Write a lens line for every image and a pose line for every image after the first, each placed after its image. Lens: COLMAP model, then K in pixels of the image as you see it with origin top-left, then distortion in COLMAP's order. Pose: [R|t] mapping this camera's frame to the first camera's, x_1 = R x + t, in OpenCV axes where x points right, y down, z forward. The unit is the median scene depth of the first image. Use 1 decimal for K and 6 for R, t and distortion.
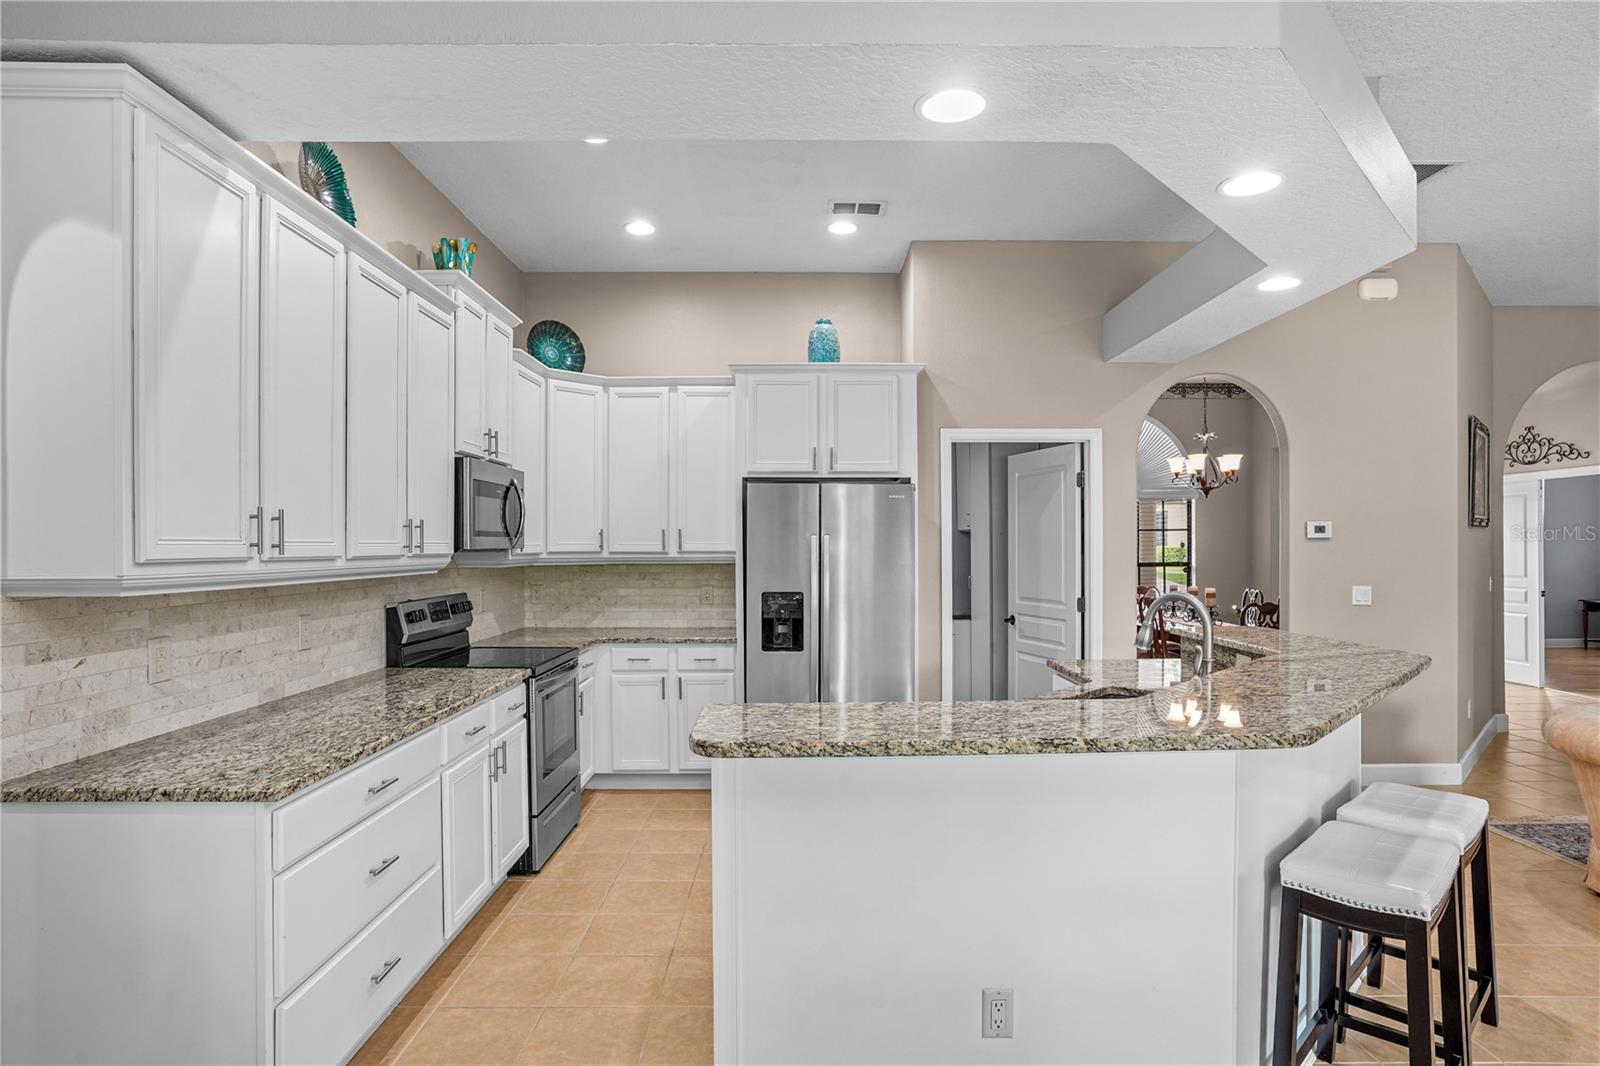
lens RADIAL K [[862.7, 0, 799.0], [0, 862.7, 548.4], [0, 0, 1]] dist [-0.066588, 0.045314]
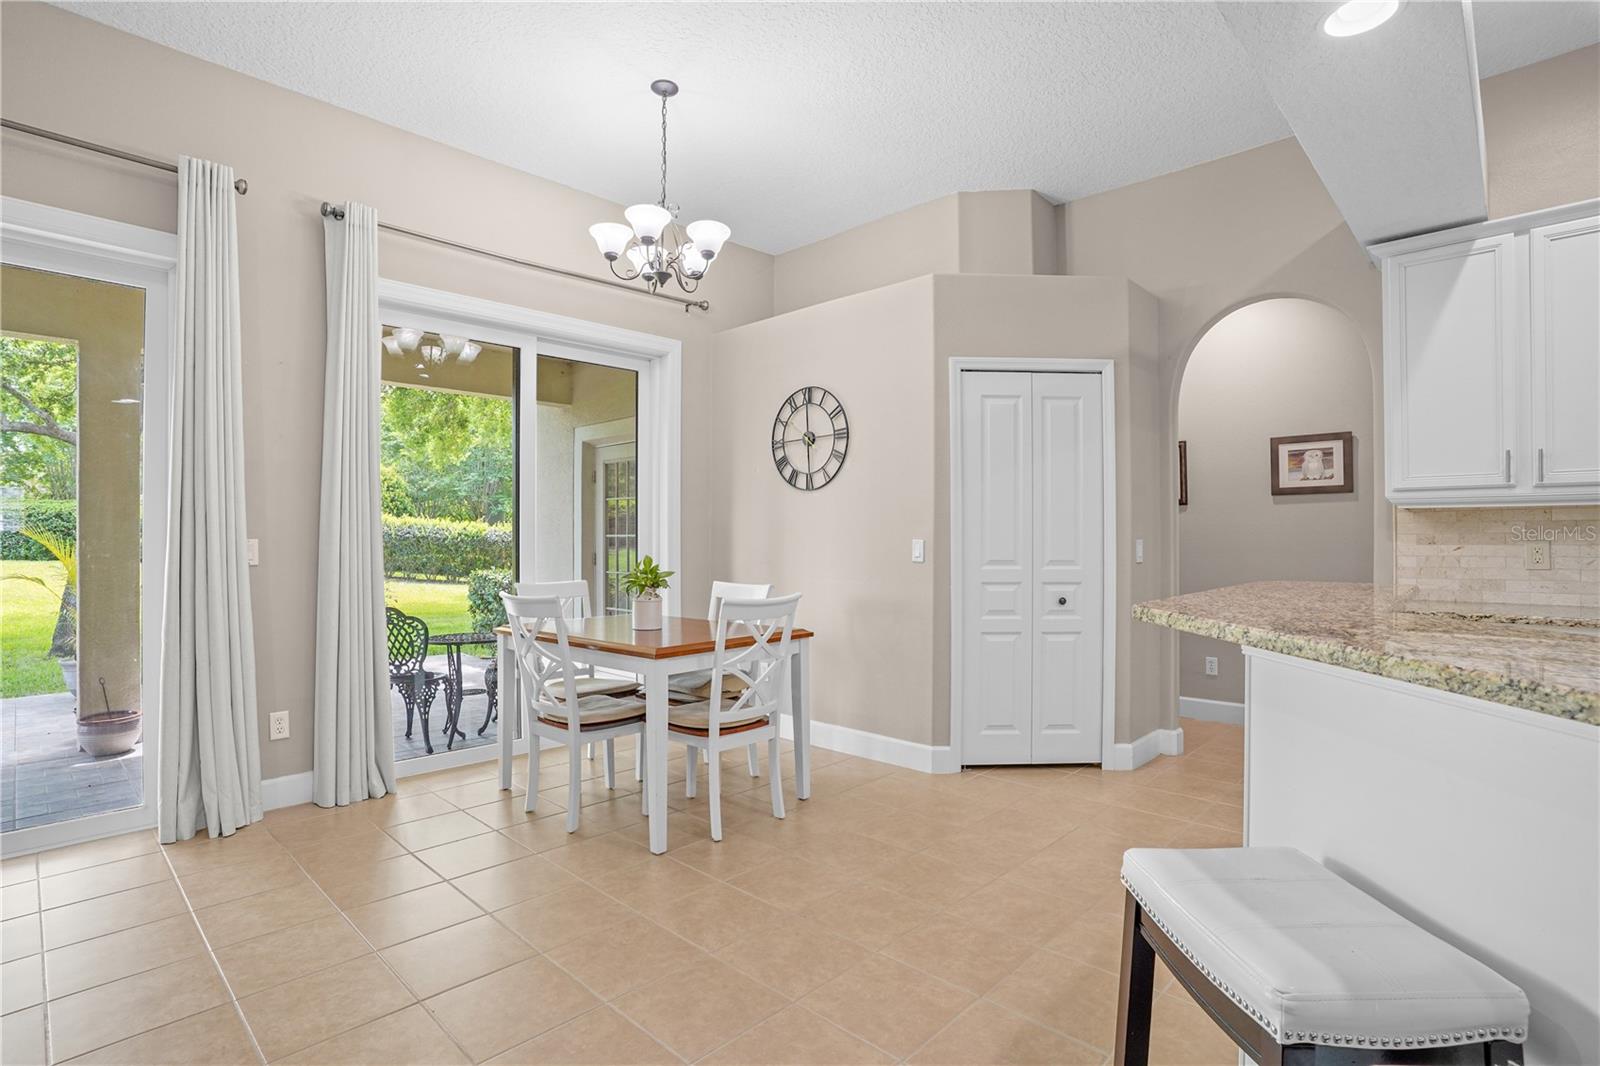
lens RADIAL K [[785.7, 0, 798.6], [0, 785.7, 521.9], [0, 0, 1]] dist [-0.078157, 0.035007]
pose [[-0.698204, -0.011970, -0.715799, 0.540536], [-0.000472, 0.999868, -0.016260, 0.045210], [0.715899, -0.011015, -0.698117, 0.471216]]
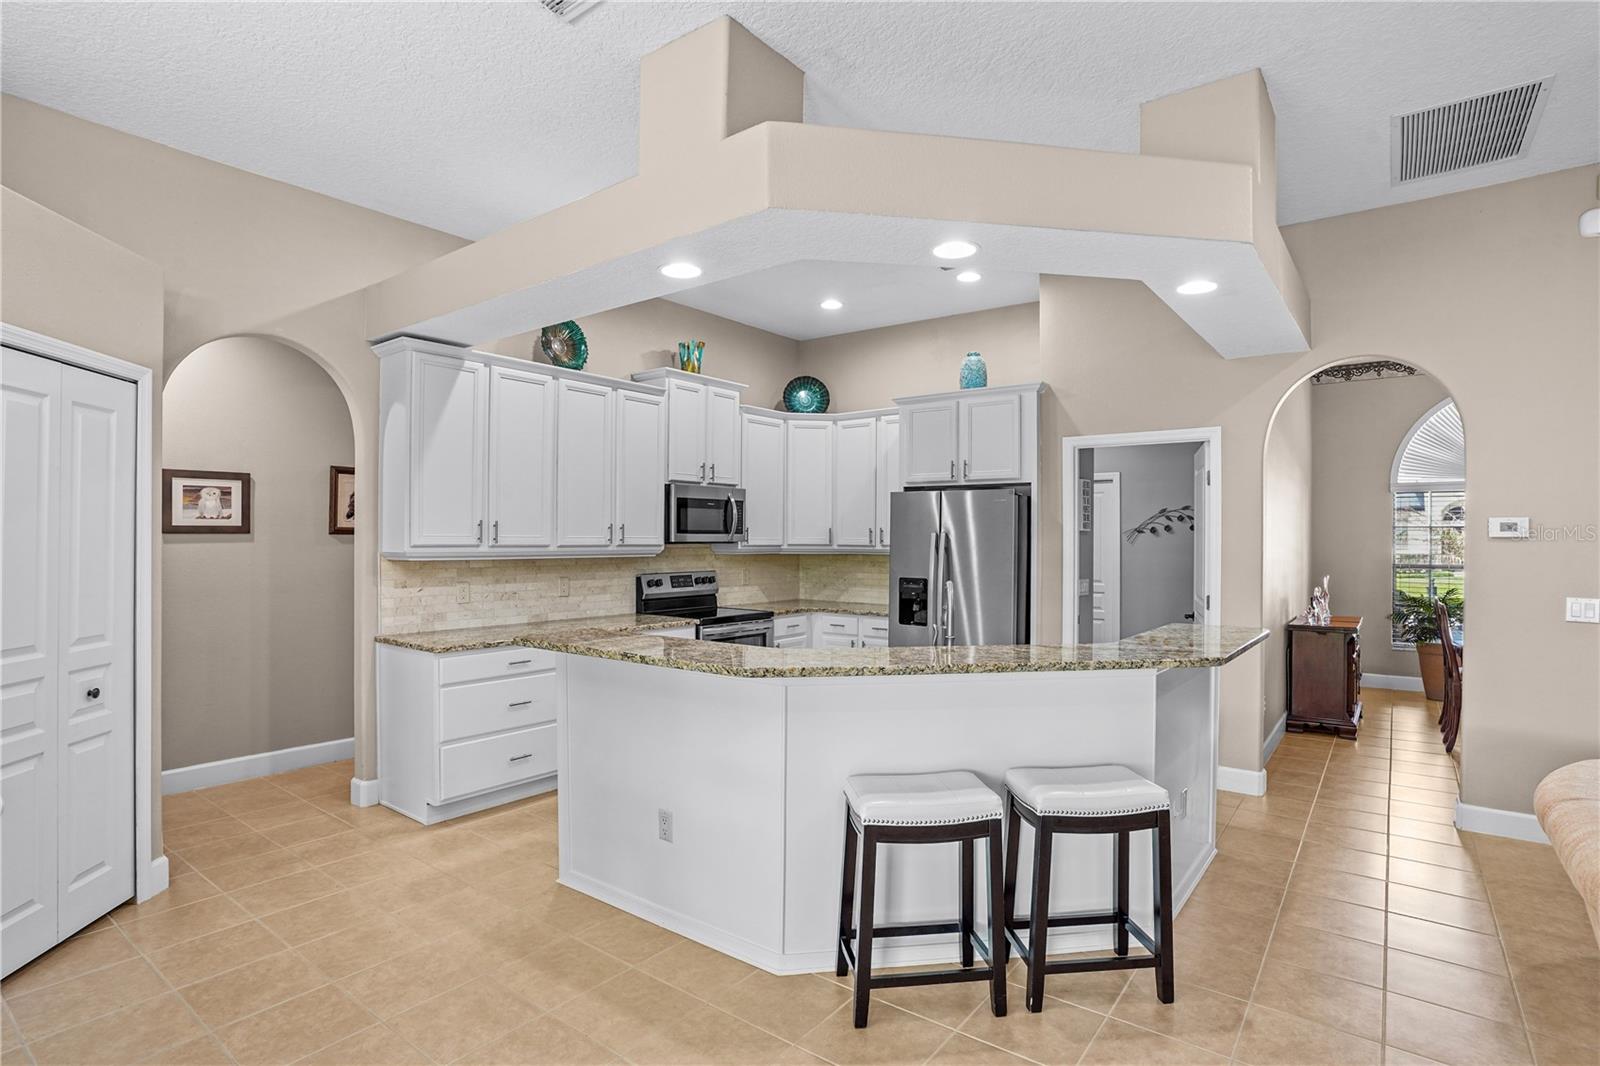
lens RADIAL K [[807.3, 0, 800.0], [0, 807.3, 533.0], [0, 0, 1]] dist [-0.084499, 0.040352]
pose [[0.790612, 0.002611, -0.612312, 0.533702], [-0.008903, 0.999934, -0.007232, -0.004895], [0.612252, 0.011169, 0.790583, -0.027787]]
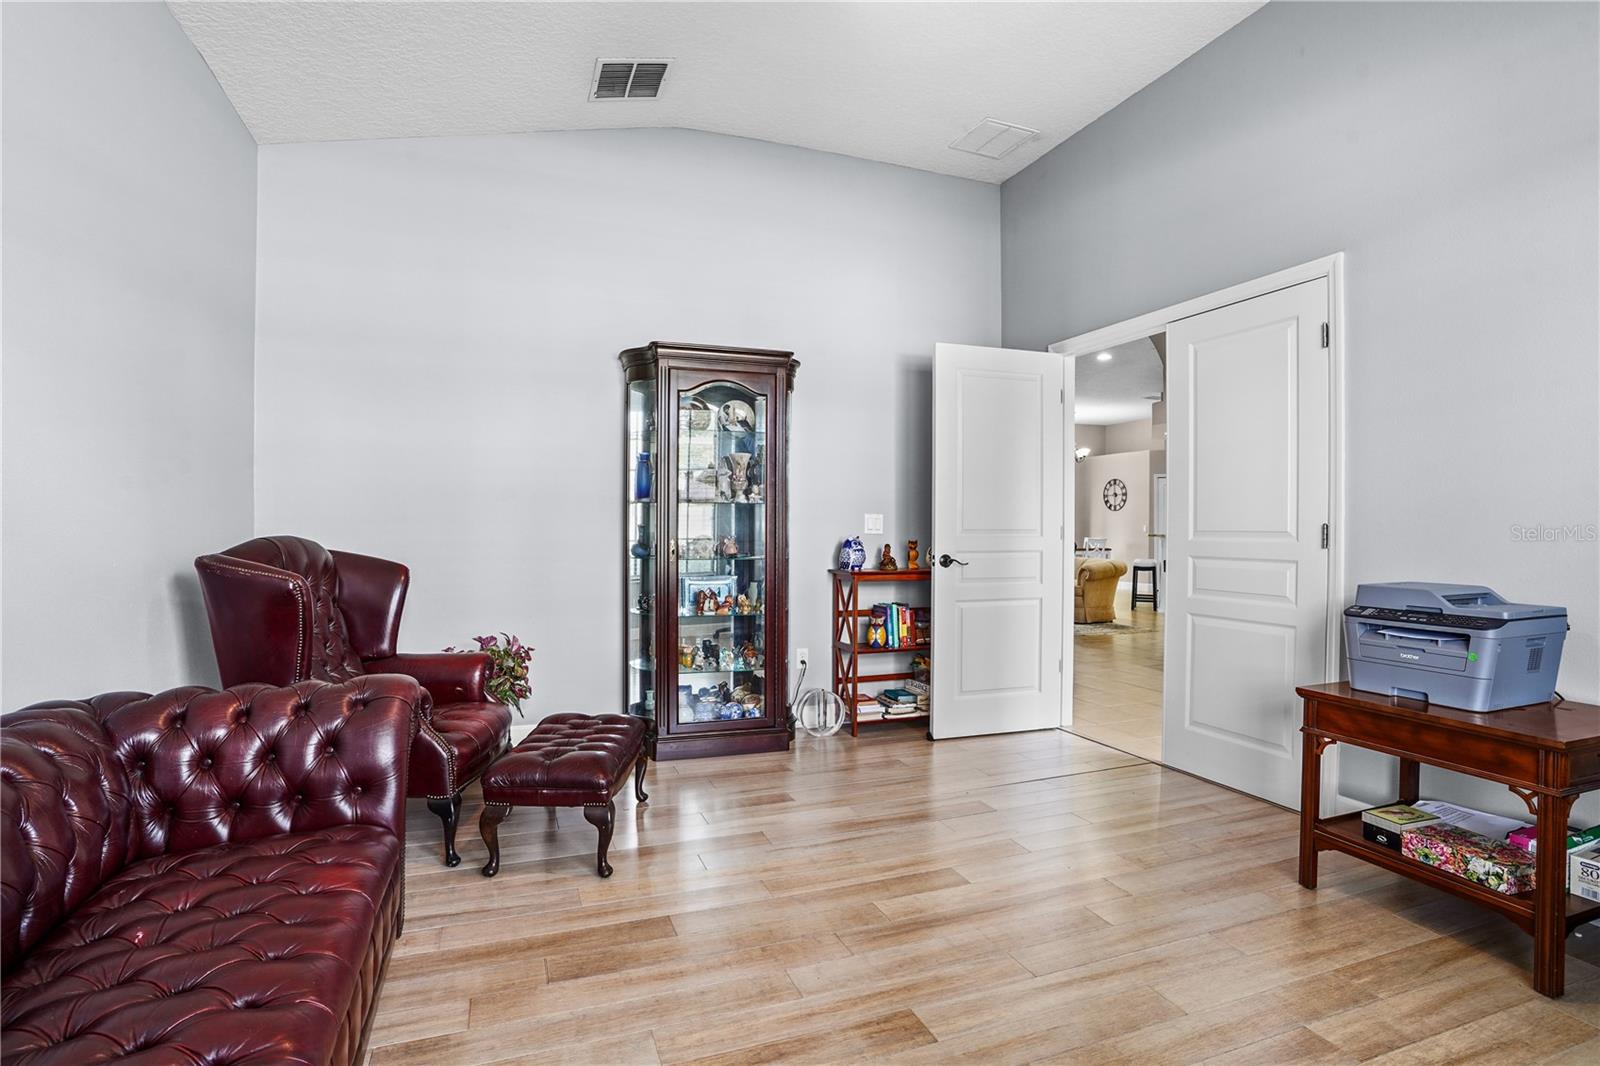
lens RADIAL K [[807.3, 0, 800.0], [0, 807.3, 533.0], [0, 0, 1]] dist [-0.084499, 0.040352]
pose [[-0.934175, -0.000719, -0.356815, 2.080369], [-0.004475, 0.999943, 0.009701, 0.054257], [0.356788, 0.010660, -0.934125, 2.250351]]
